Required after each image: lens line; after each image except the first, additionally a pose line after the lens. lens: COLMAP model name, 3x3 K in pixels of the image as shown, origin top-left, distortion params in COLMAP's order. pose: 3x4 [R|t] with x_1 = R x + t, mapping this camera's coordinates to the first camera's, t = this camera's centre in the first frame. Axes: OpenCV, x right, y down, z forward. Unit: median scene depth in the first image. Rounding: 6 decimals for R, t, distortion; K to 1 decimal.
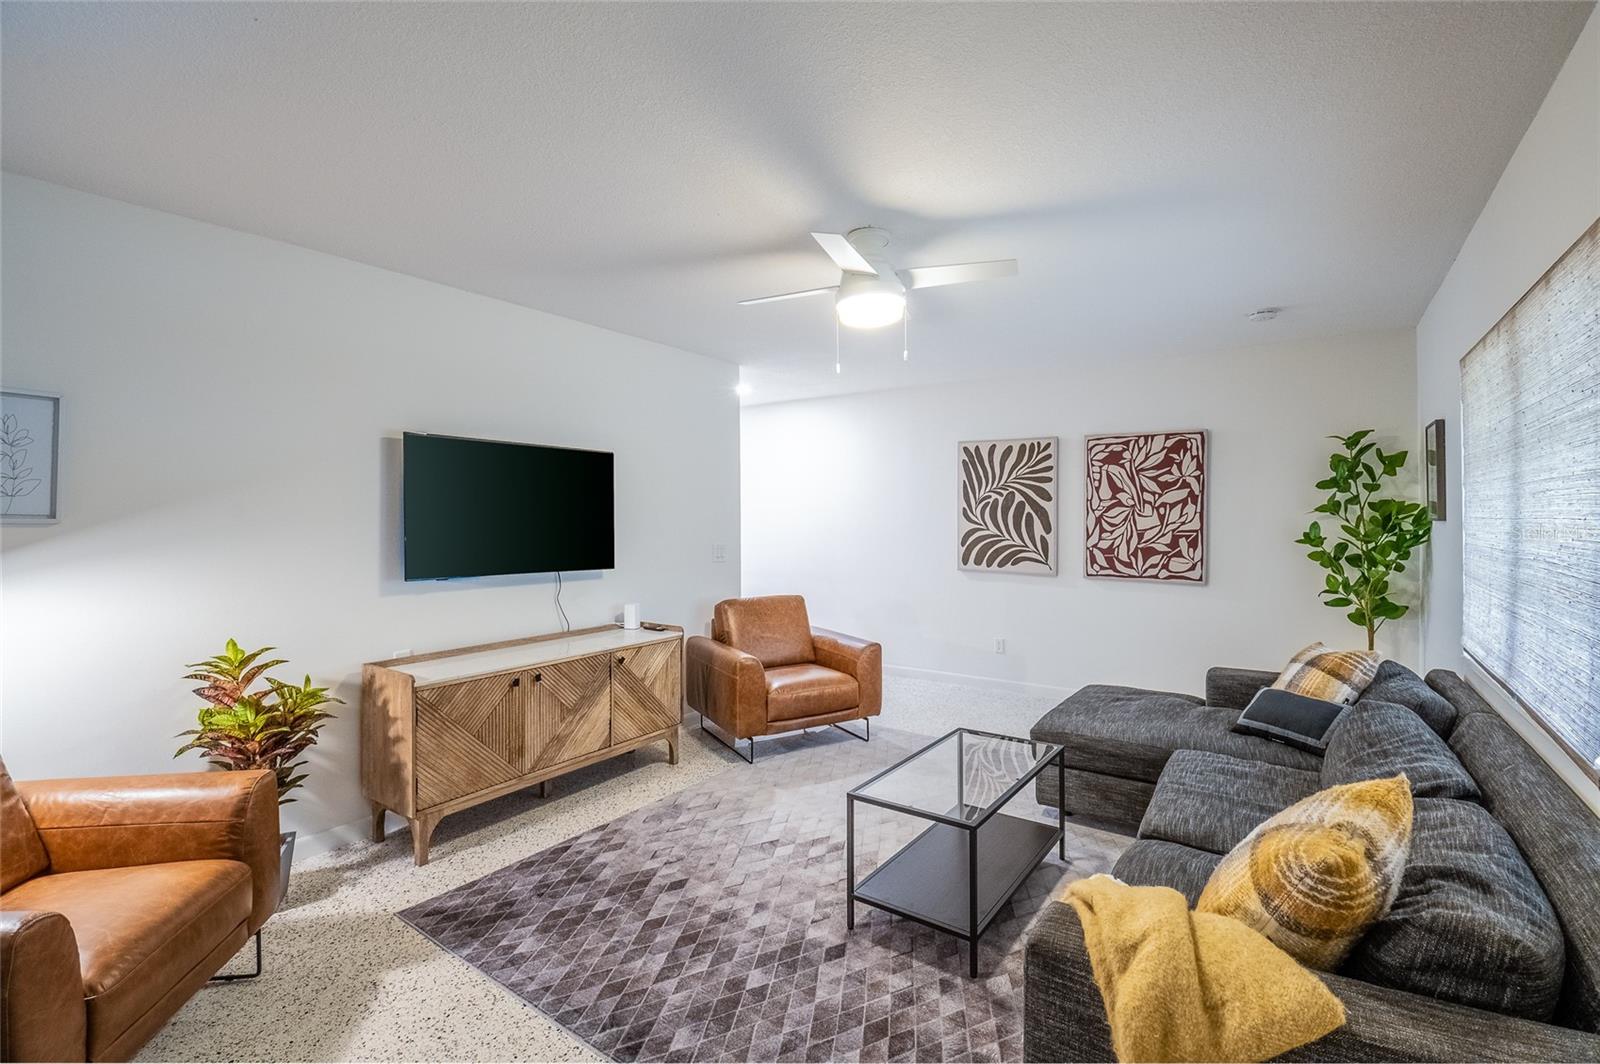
lens RADIAL K [[730.1, 0, 800.3], [0, 730.1, 524.6], [0, 0, 1]] dist [0.017327, -0.007278]
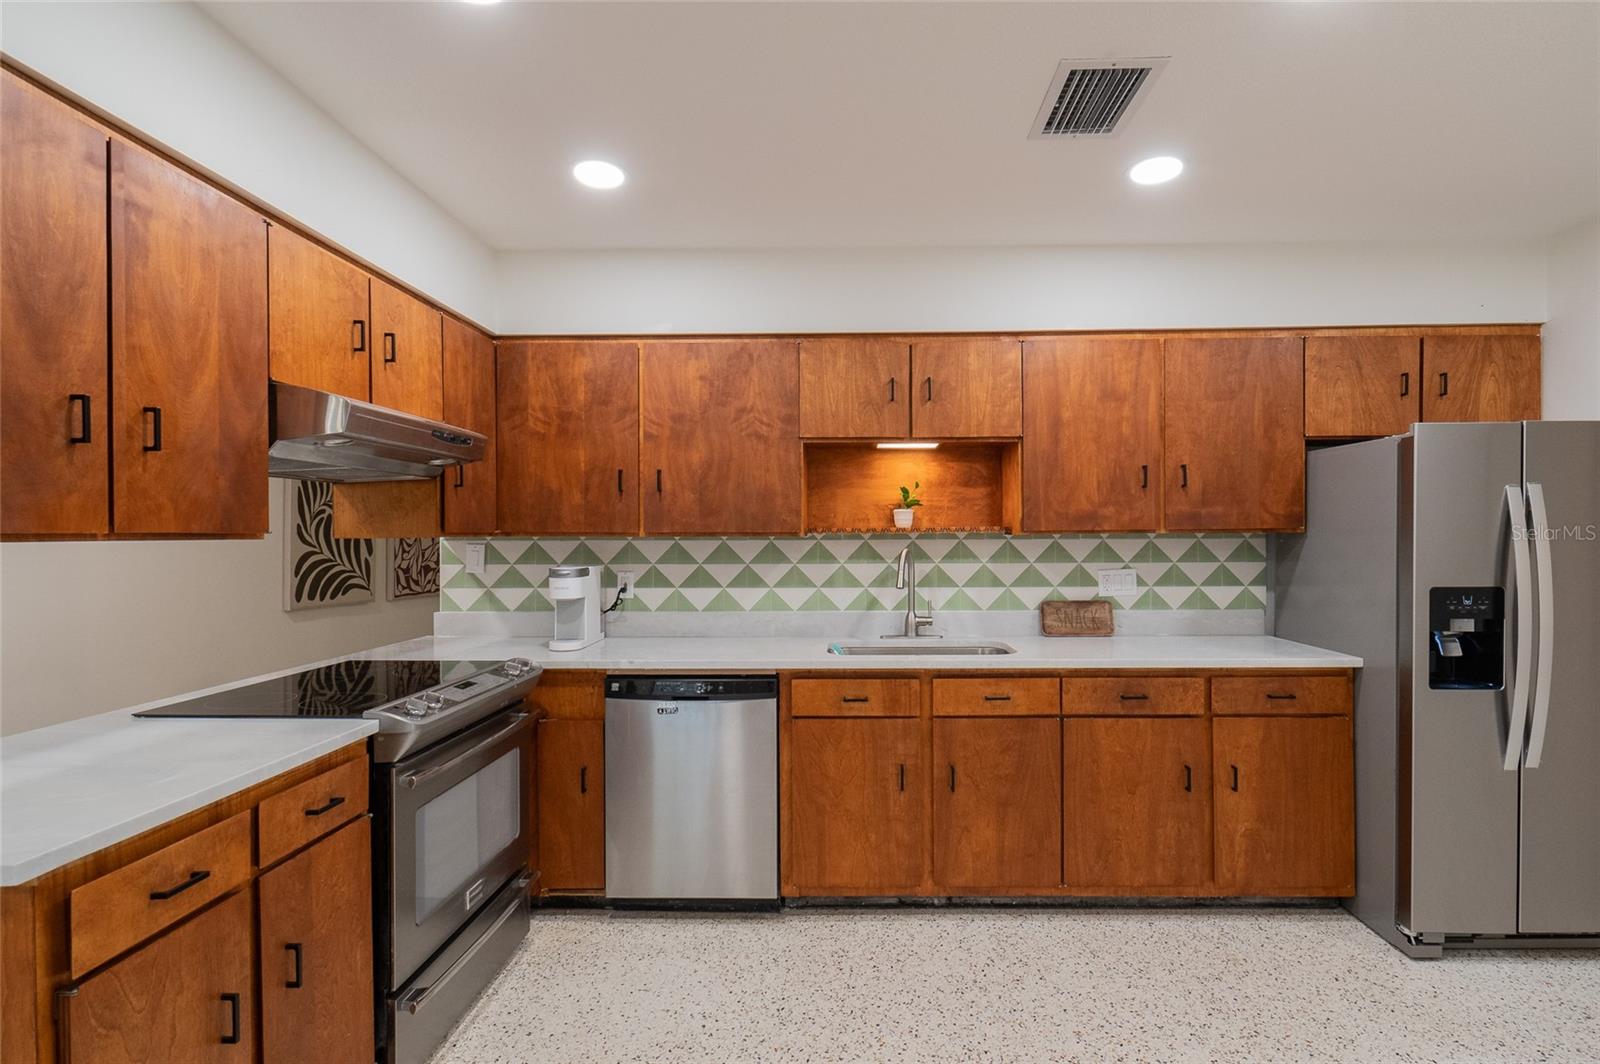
lens RADIAL K [[768.7, 0, 842.3], [0, 768.7, 542.6], [0, 0, 1]] dist [0.005008, -0.001602]
pose [[-0.574287, -0.002364, 0.818650, -0.806144], [0.004860, 0.999968, 0.006297, -0.007239], [-0.818639, 0.007594, -0.574258, 1.111637]]
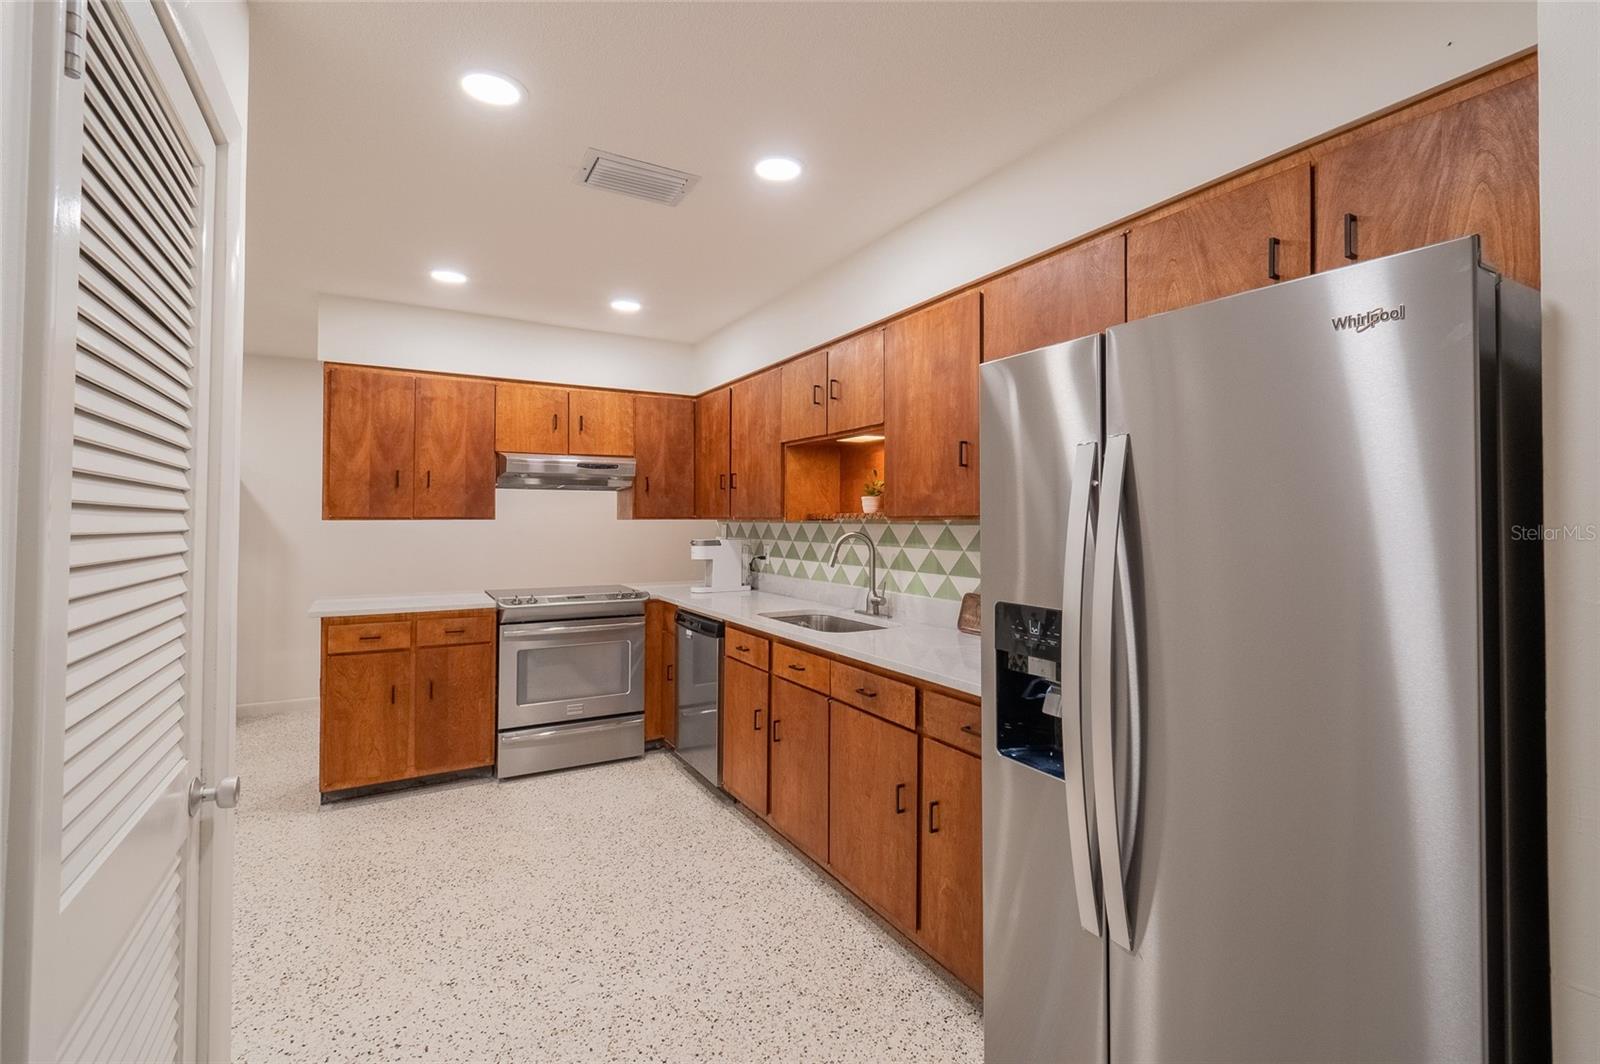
lens RADIAL K [[730.1, 0, 801.6], [0, 730.1, 505.3], [0, 0, 1]] dist [0.017327, -0.007278]
pose [[0.420180, 0.020771, 0.907203, -0.933484], [-0.004443, 0.999773, -0.020833, -0.008382], [-0.907430, 0.004723, 0.420177, 0.515815]]
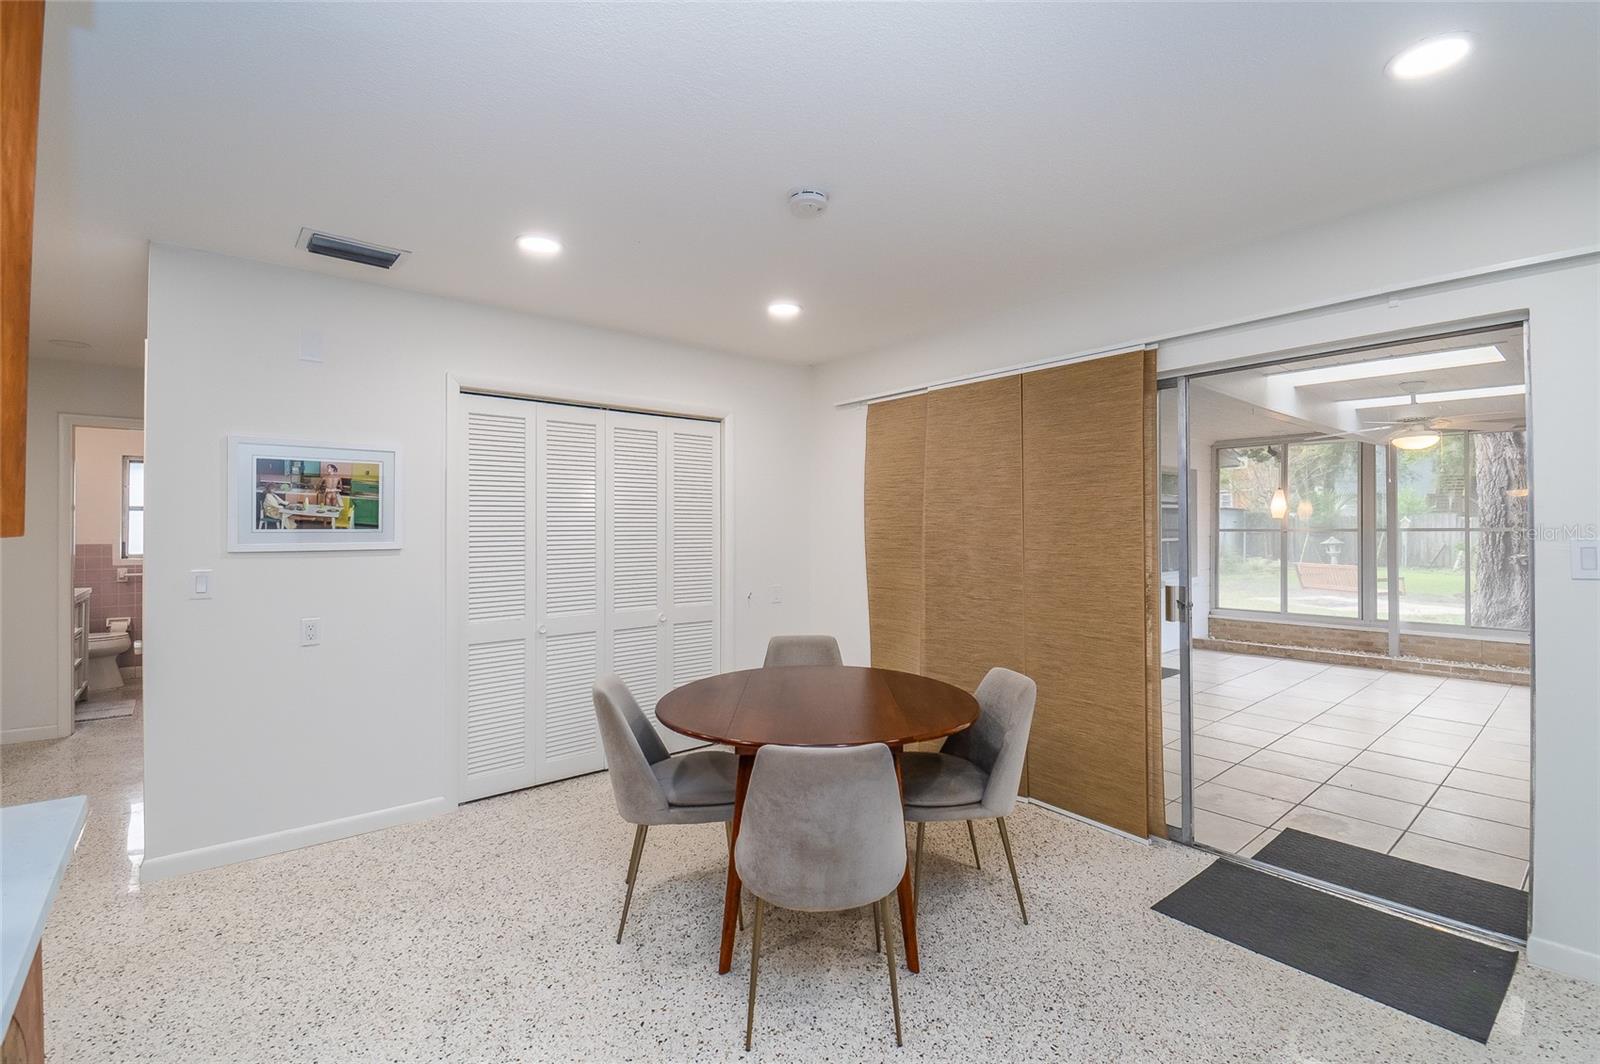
lens RADIAL K [[730.1, 0, 795.3], [0, 730.1, 524.9], [0, 0, 1]] dist [0.017327, -0.007278]
pose [[-0.272679, -0.001128, -0.962104, -0.374029], [-0.001889, 0.999998, -0.000637, -0.011048], [0.962103, 0.001644, -0.272680, 1.438663]]
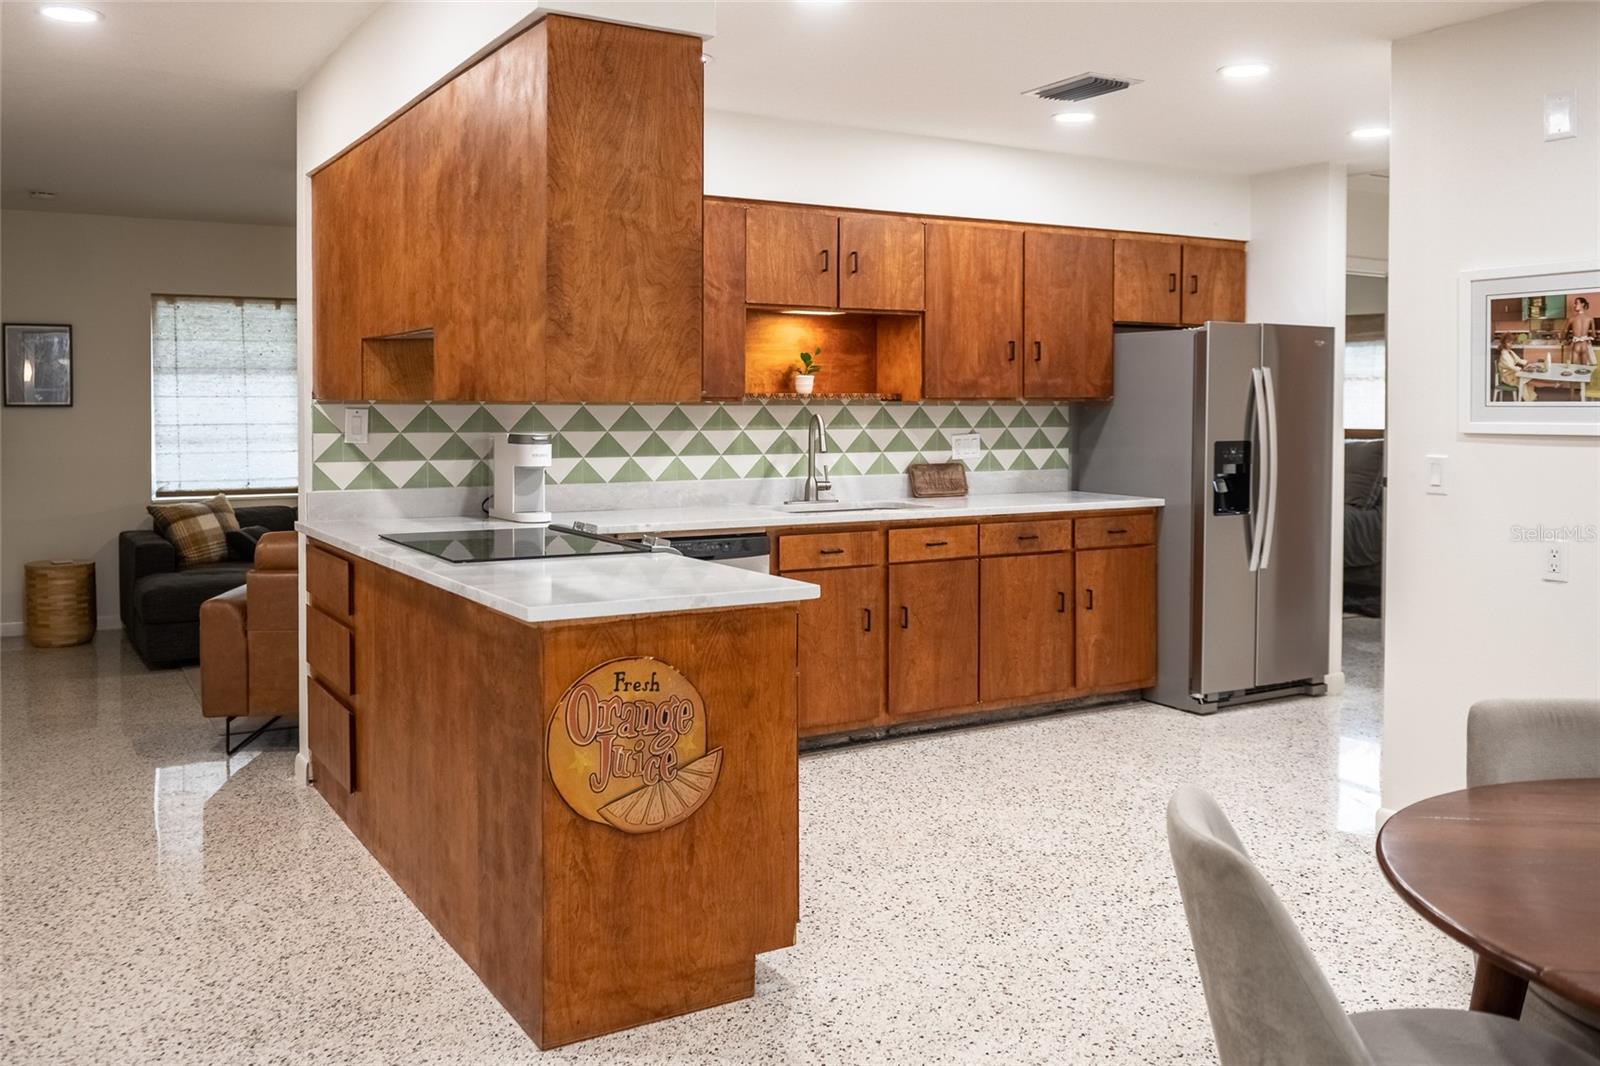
lens RADIAL K [[1339.3, 0, 777.6], [0, 1339.3, 440.2], [0, 0, 1]] dist [-0.002754, 0.005313]
pose [[-0.912597, -0.009697, 0.408746, -0.753268], [0.000577, 0.999687, 0.025005, -0.004600], [-0.408860, 0.023055, -0.912306, 1.700682]]
